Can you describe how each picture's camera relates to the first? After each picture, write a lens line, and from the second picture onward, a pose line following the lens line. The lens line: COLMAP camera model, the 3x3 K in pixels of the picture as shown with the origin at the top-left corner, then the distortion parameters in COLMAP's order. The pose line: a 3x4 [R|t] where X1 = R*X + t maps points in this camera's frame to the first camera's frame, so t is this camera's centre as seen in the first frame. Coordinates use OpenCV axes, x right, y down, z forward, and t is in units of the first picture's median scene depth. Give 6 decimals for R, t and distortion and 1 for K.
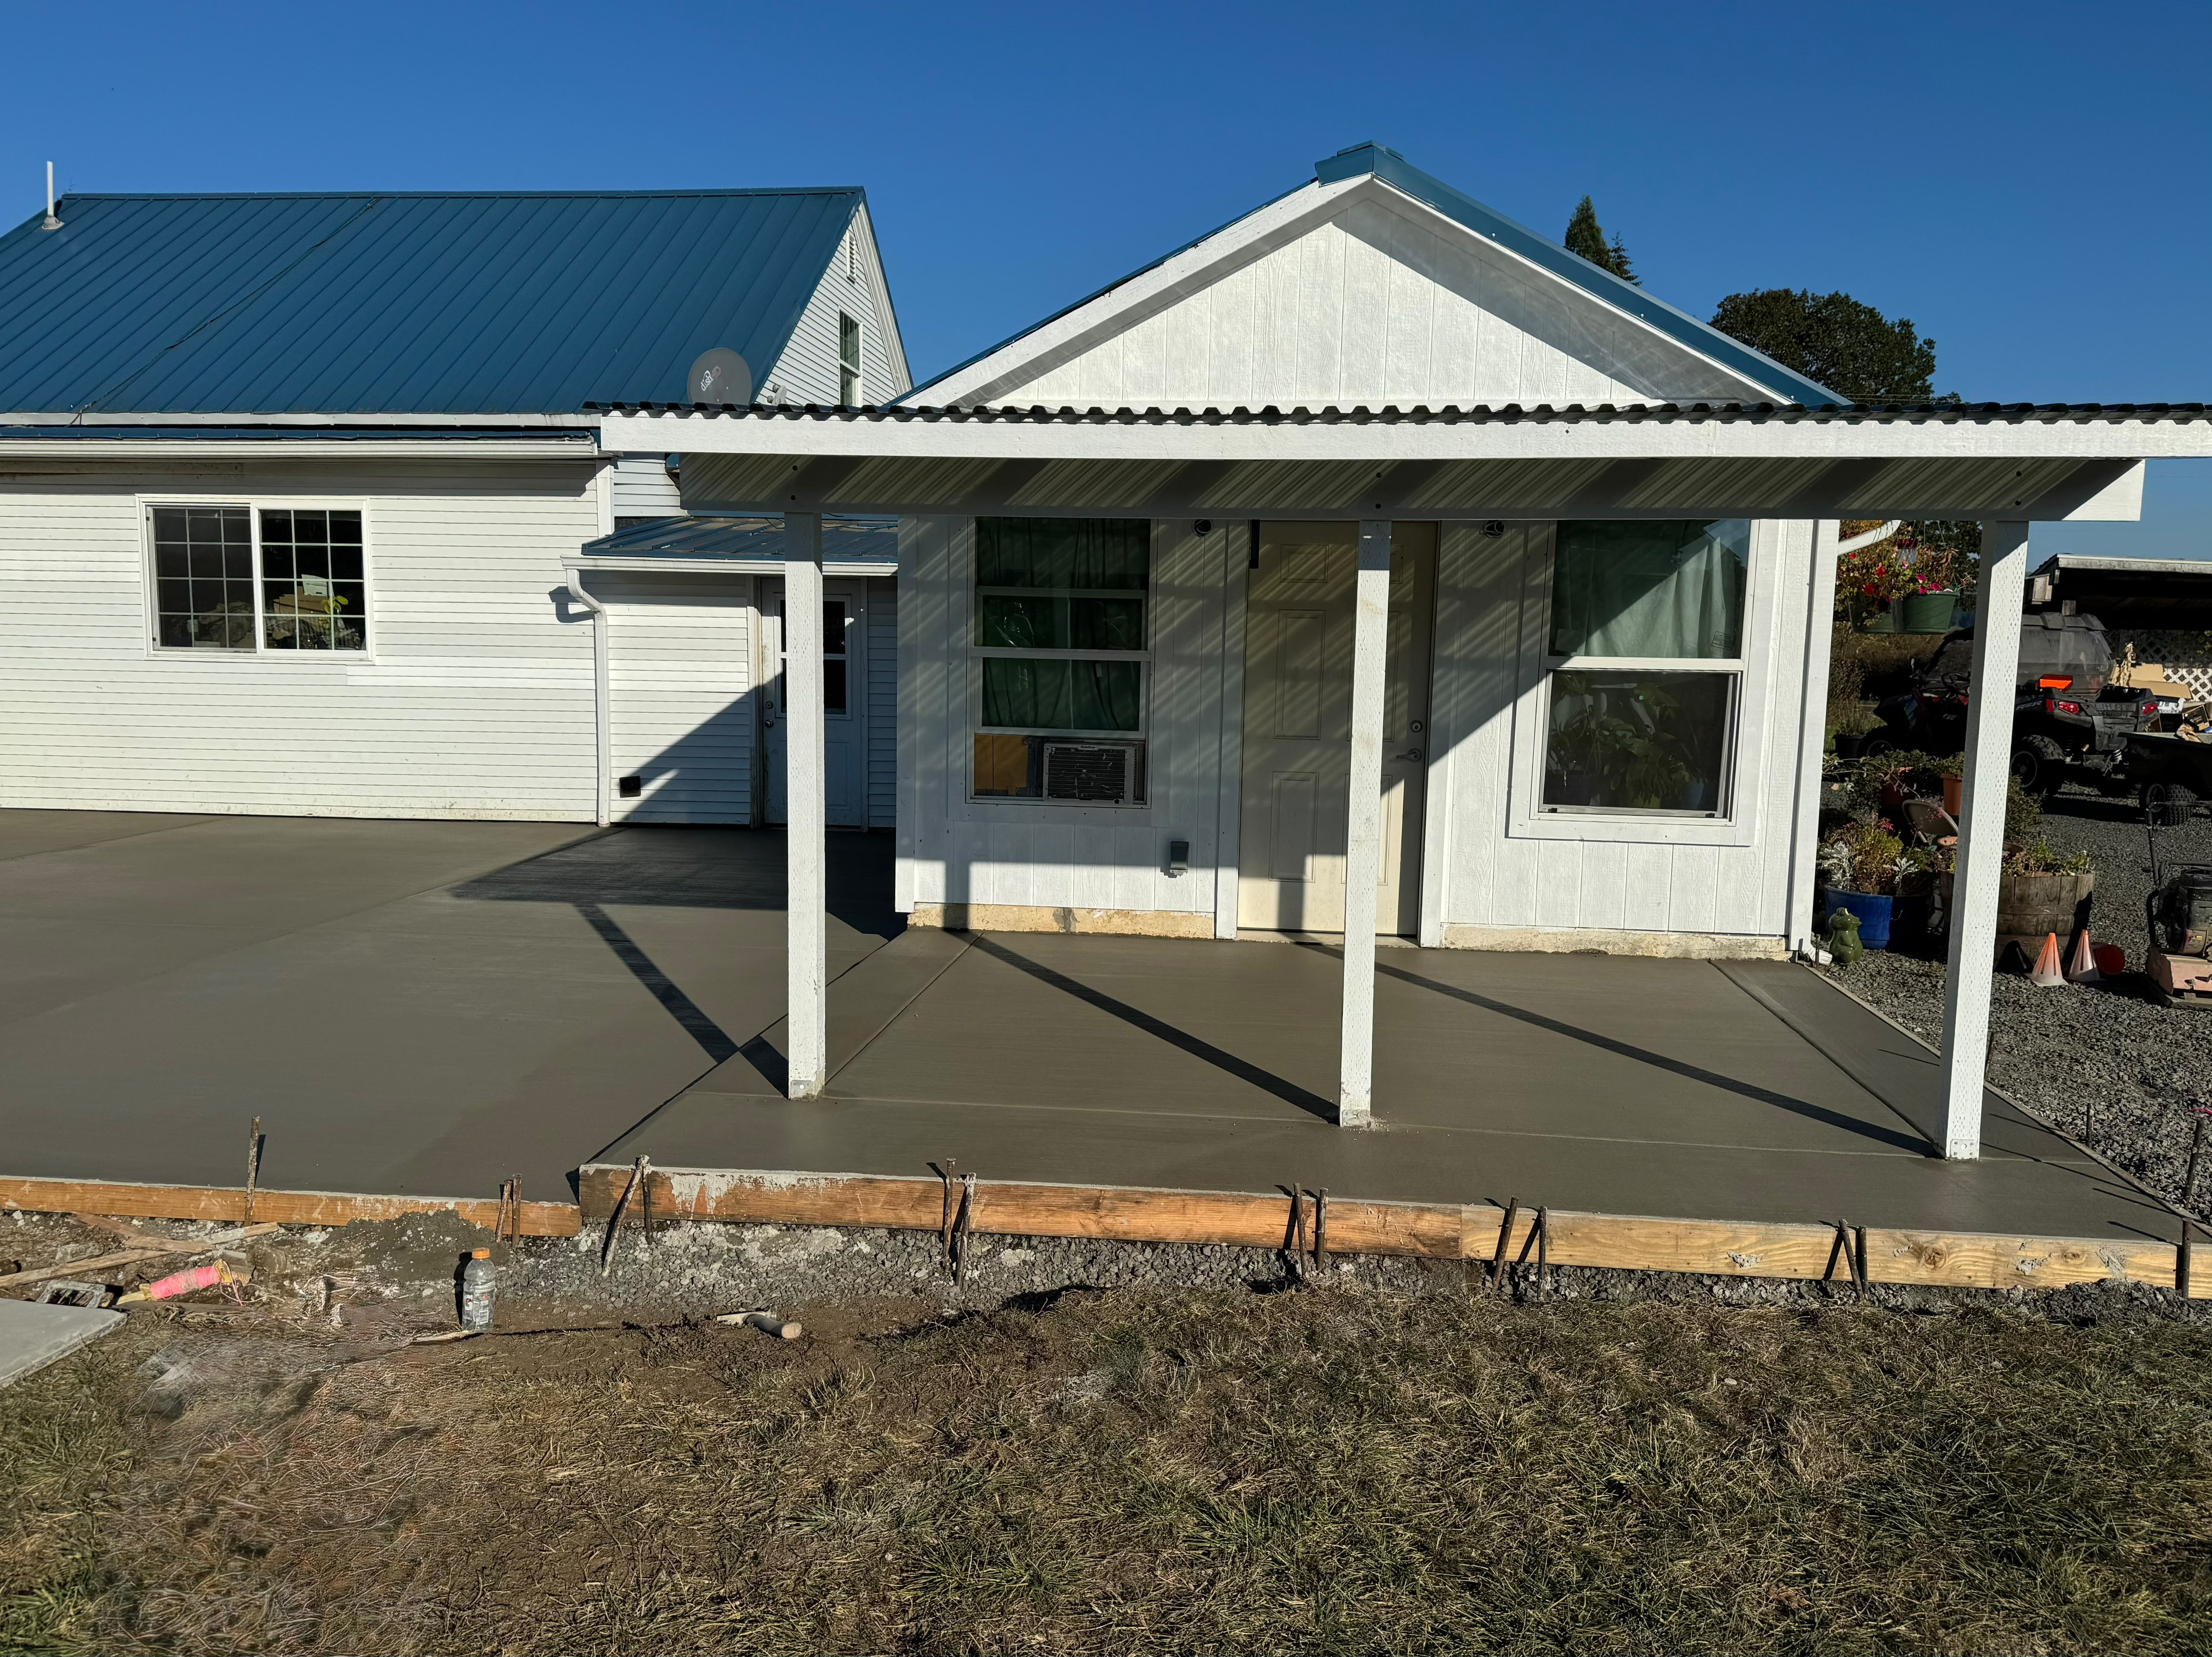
lens RADIAL K [[1522.7, 0, 1106.5], [0, 1522.7, 822.6], [0, 0, 1]] dist [0.021783, -0.016110]
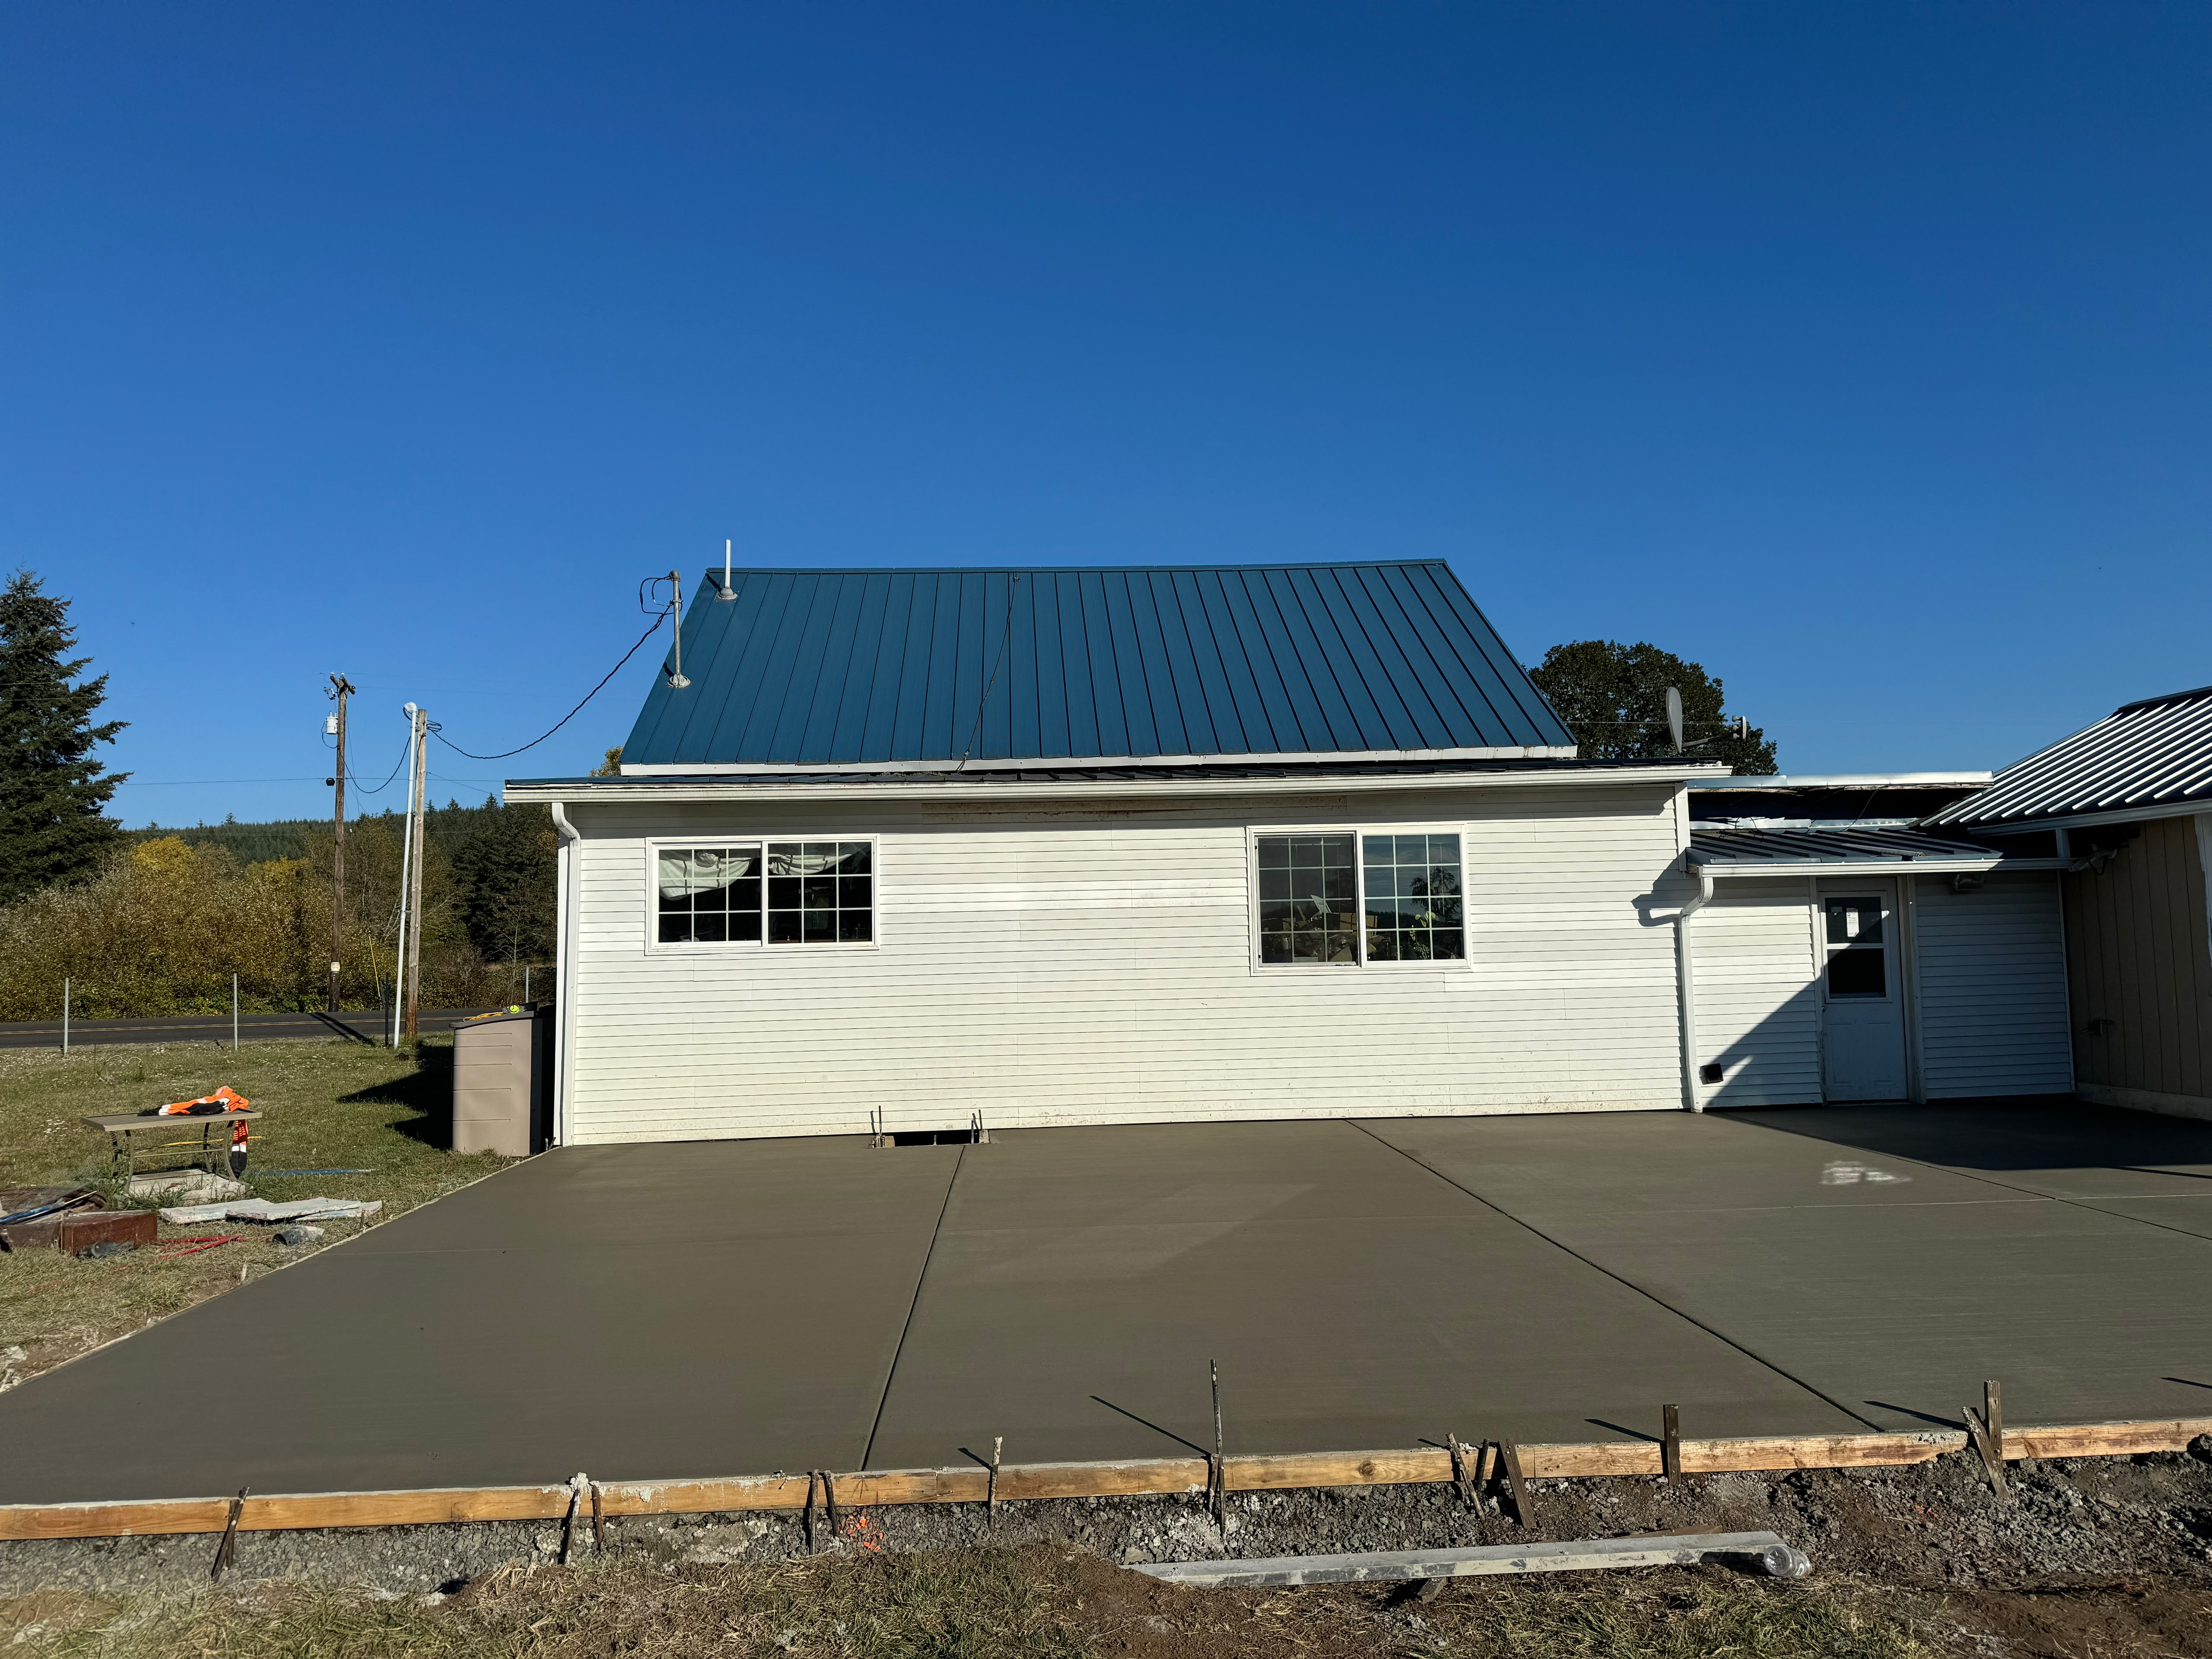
lens RADIAL K [[1402.2, 0, 1114.0], [0, 1402.2, 840.8], [0, 0, 1]] dist [0.042467, -0.000747]
pose [[0.991935, -0.030980, 0.122905, -0.849477], [0.054752, 0.979264, -0.195051, -0.012650], [-0.114314, 0.200207, 0.973062, 0.033110]]
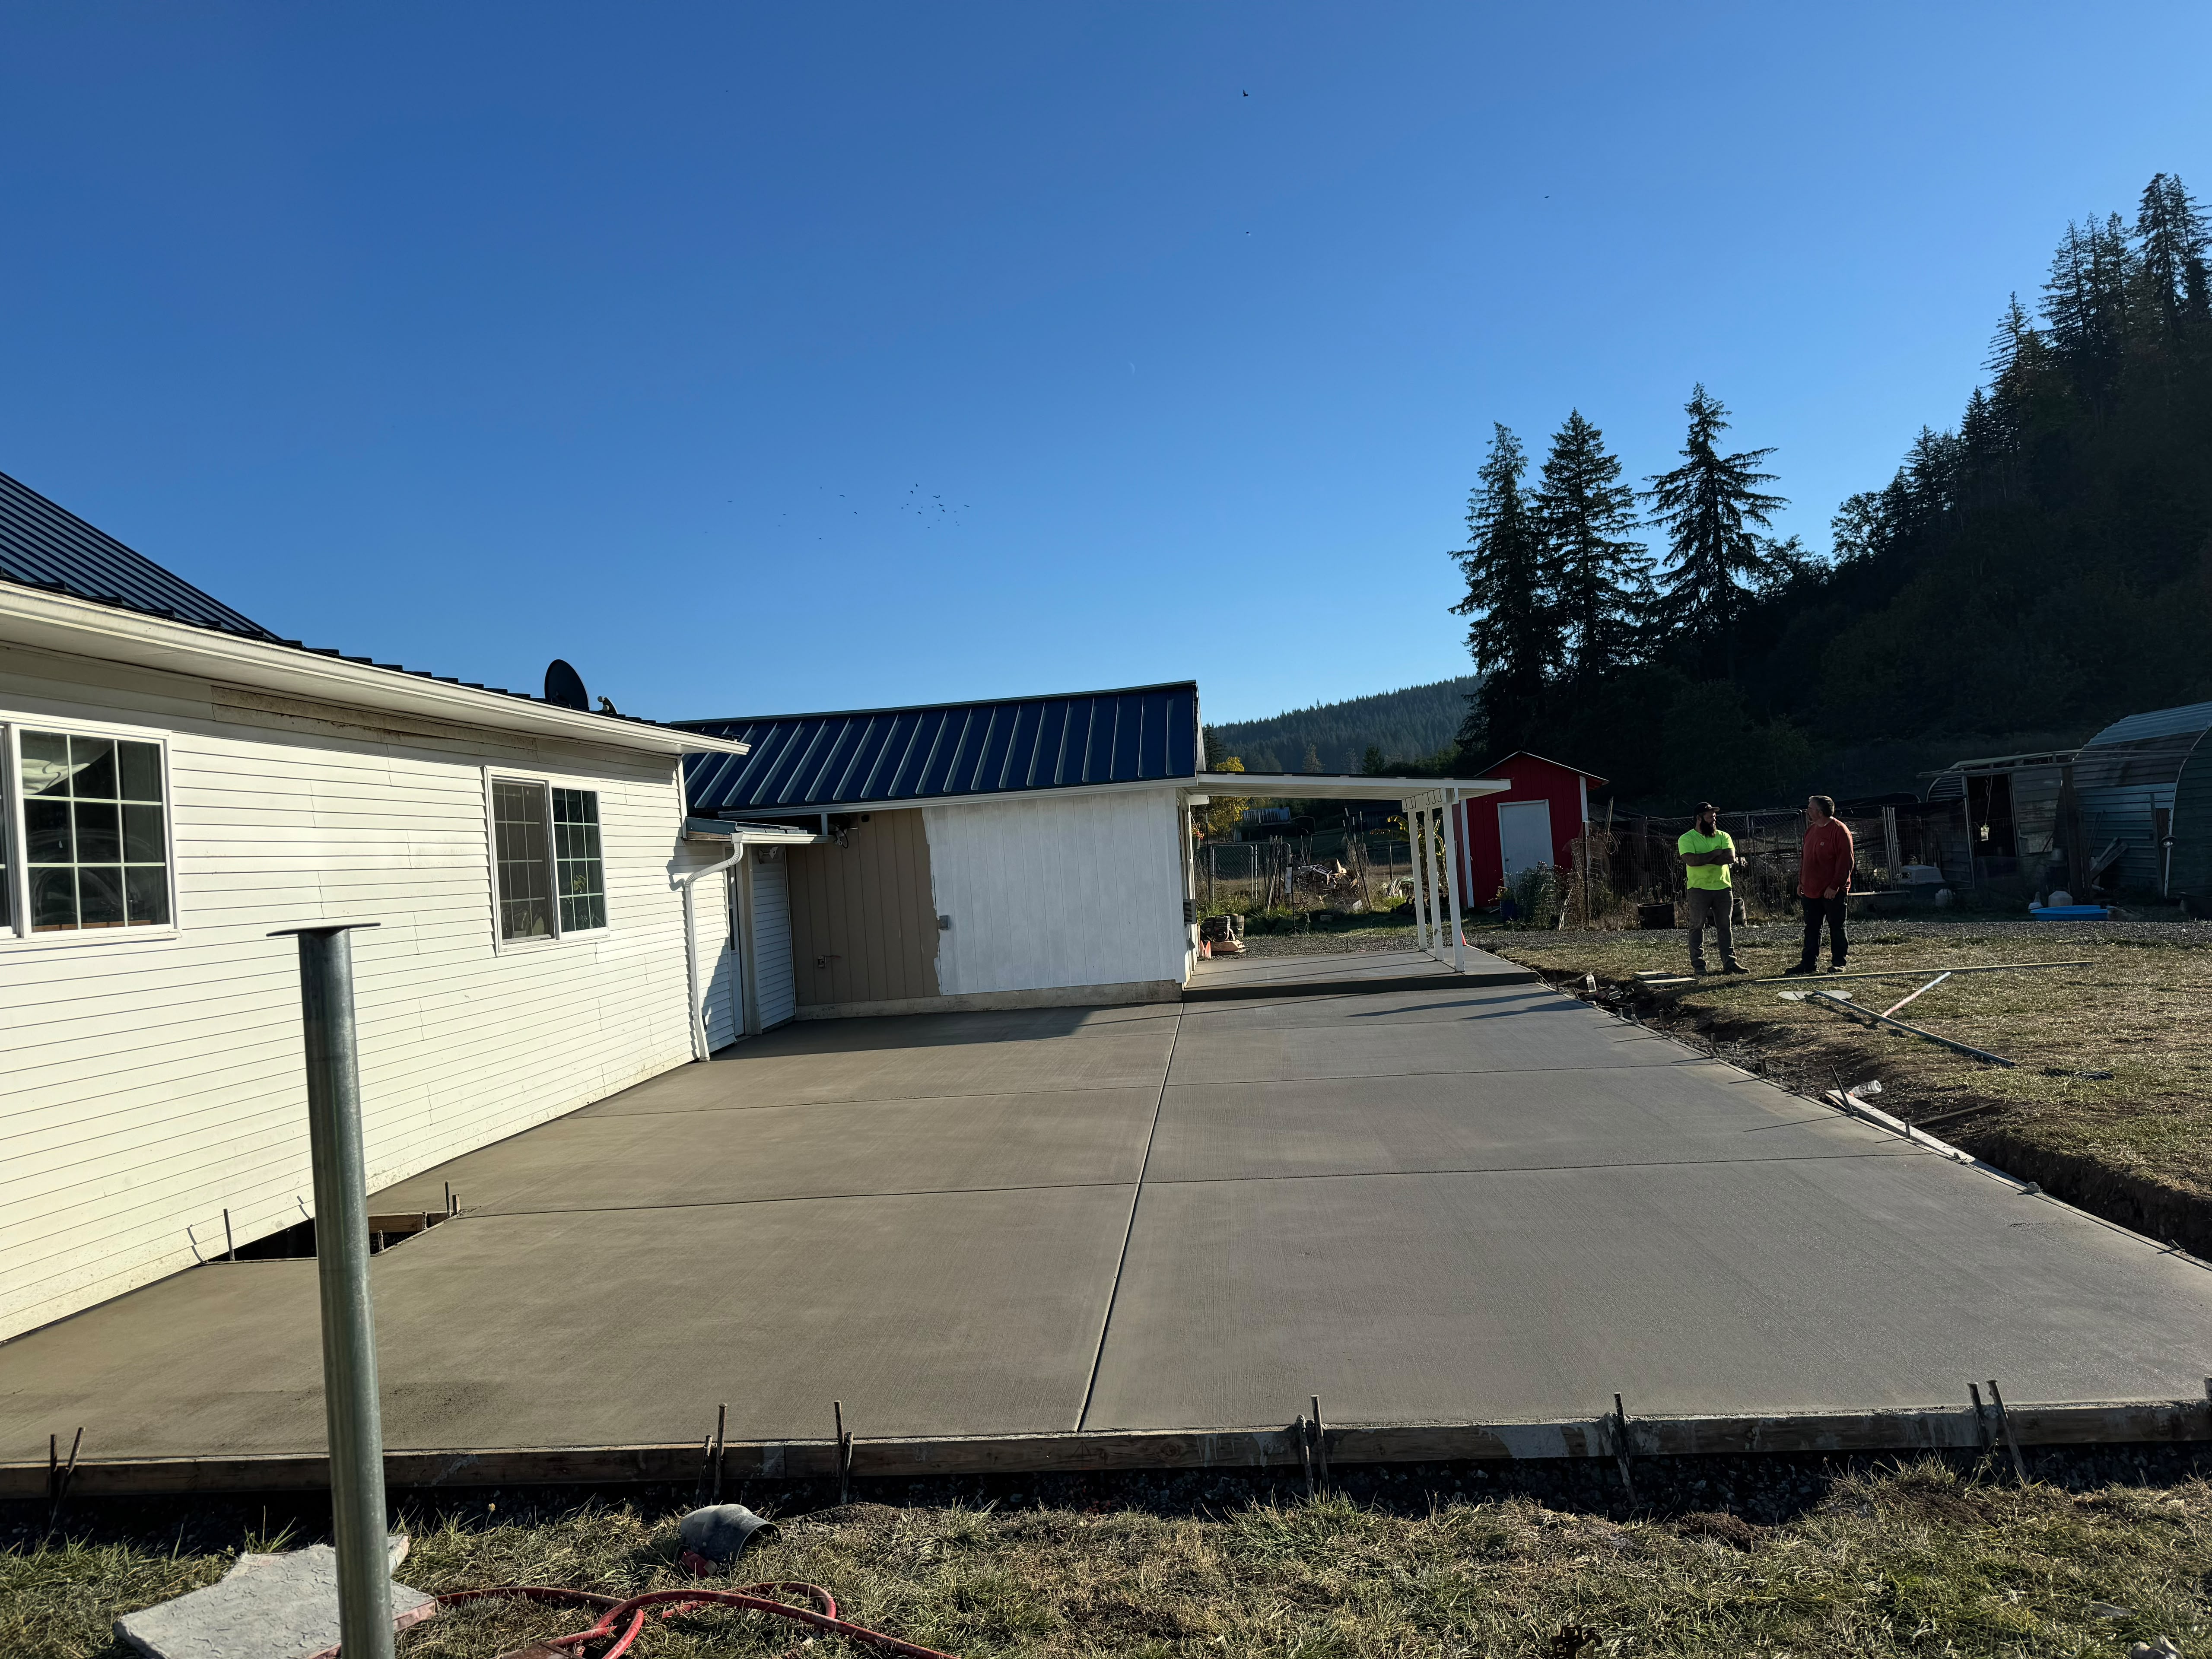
lens RADIAL K [[1522.8, 0, 1110.9], [0, 1522.8, 835.2], [0, 0, 1]] dist [0.021783, -0.016110]
pose [[0.012930, -0.002797, 0.999912, -1.483918], [0.185479, 0.982648, 0.000350, -0.110660], [-0.982563, 0.185459, 0.013225, 0.649923]]
